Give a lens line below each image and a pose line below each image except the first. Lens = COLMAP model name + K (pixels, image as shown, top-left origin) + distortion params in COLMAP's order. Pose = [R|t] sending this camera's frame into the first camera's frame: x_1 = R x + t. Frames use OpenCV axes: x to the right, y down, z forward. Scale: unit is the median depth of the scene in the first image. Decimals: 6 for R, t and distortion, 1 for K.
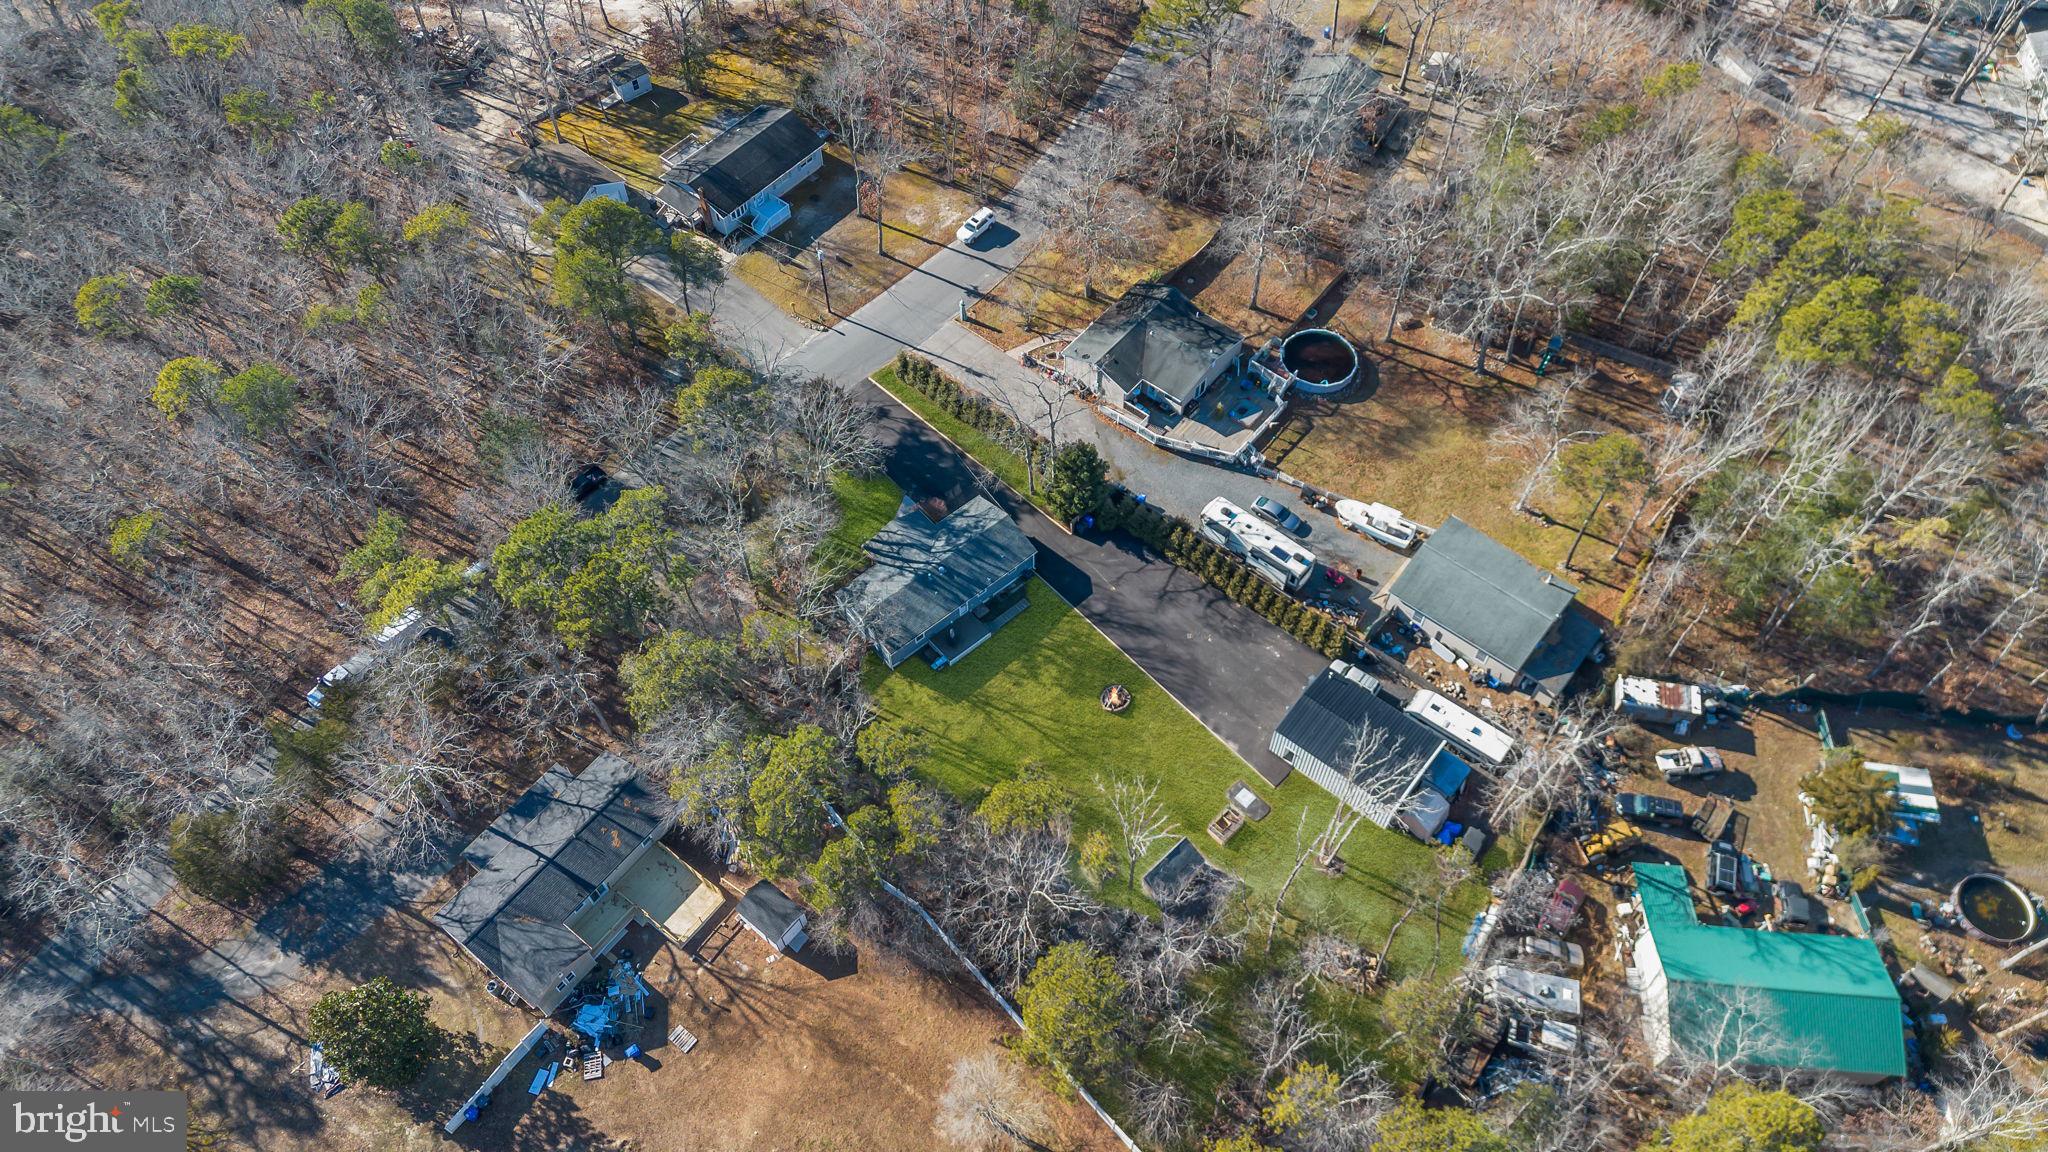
lens RADIAL K [[1529.2, 0, 1024.0], [0, 1529.2, 576.0], [0, 0, 1]] dist [0.005024, -0.001777]
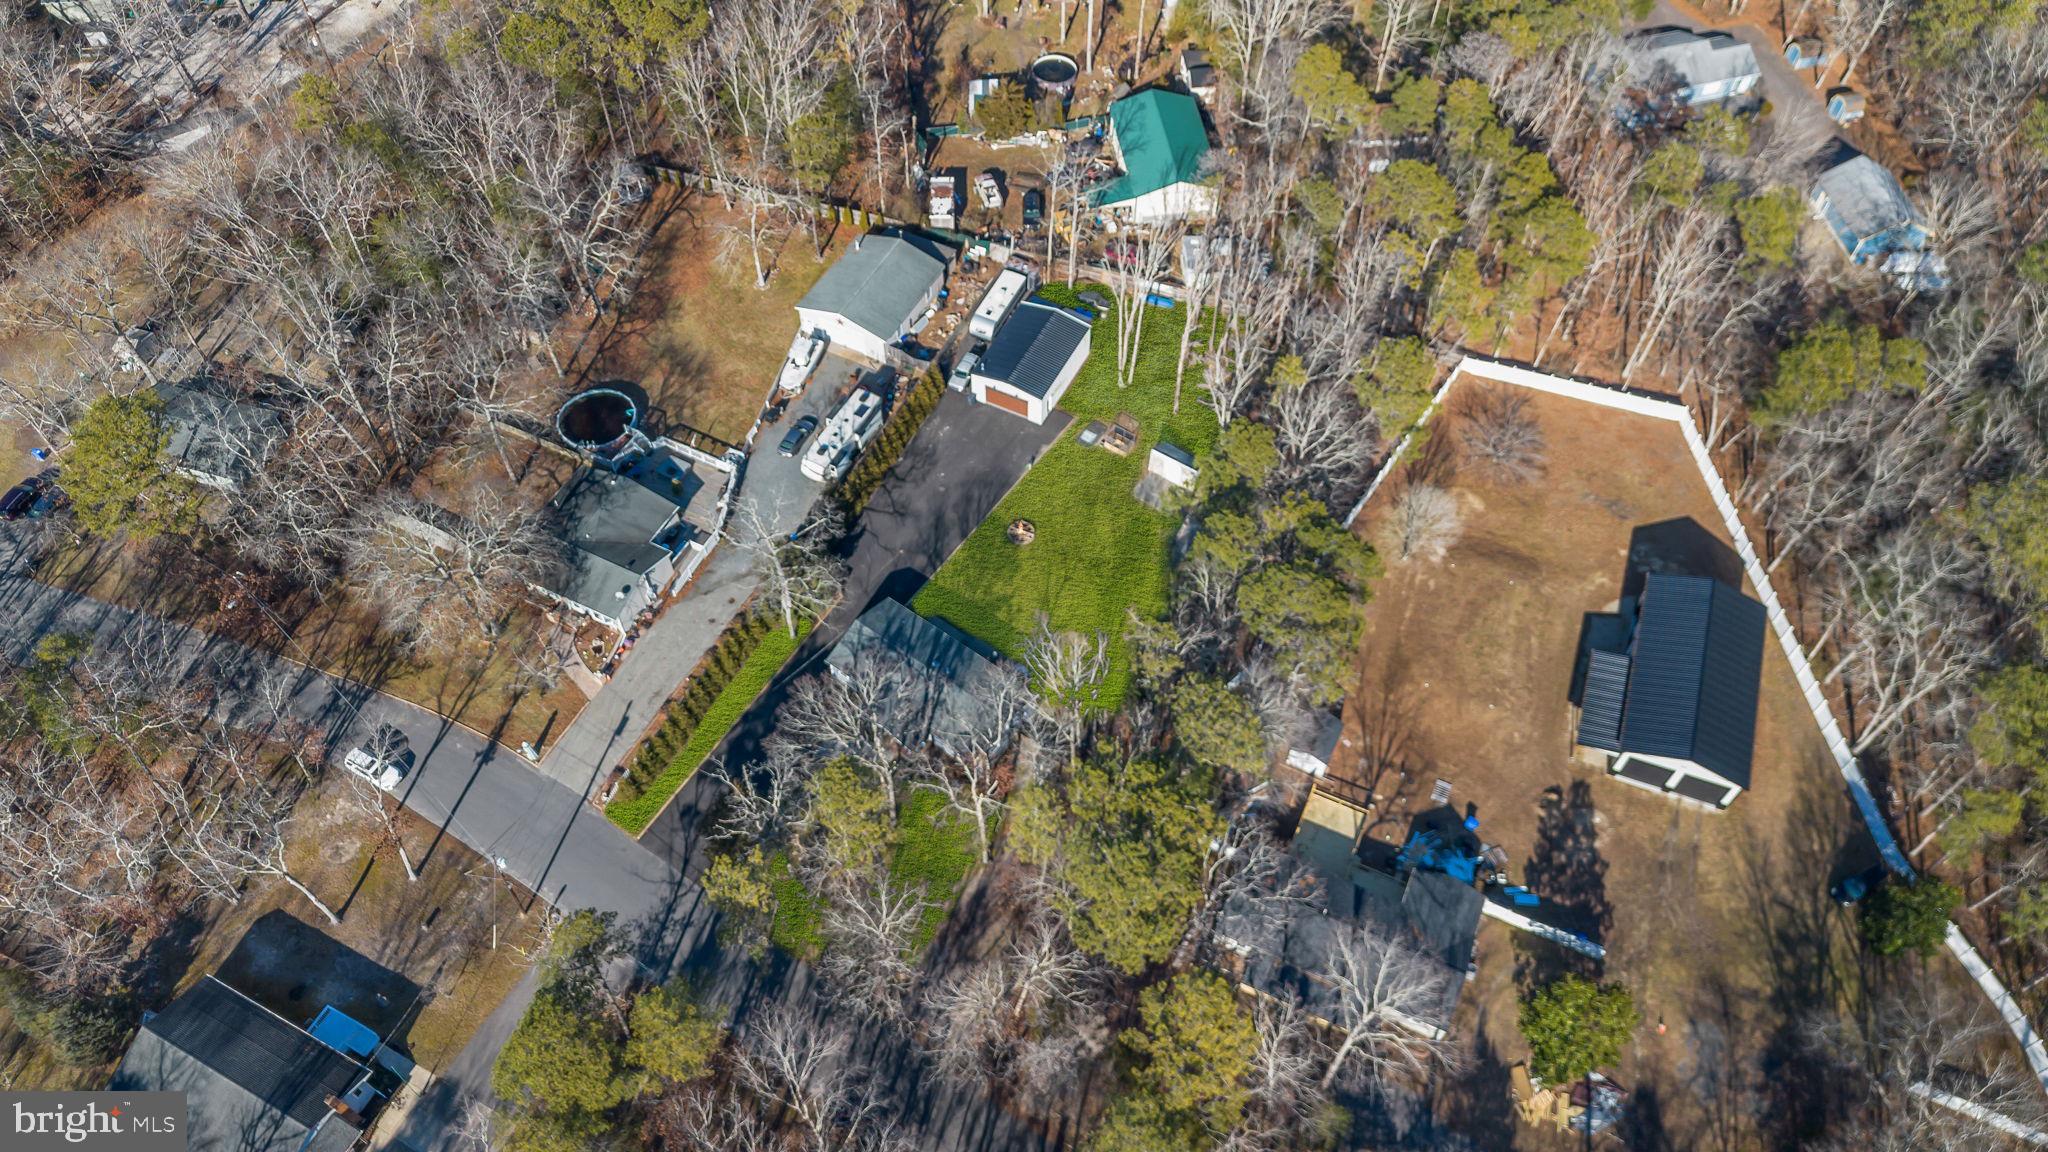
lens RADIAL K [[1529.2, 0, 1024.0], [0, 1529.2, 576.0], [0, 0, 1]] dist [0.005024, -0.001777]
pose [[-0.233460, -0.769380, 0.594602, -0.591031], [0.791591, 0.204742, 0.575730, -0.519704], [-0.564695, 0.605091, 0.561235, 0.387374]]
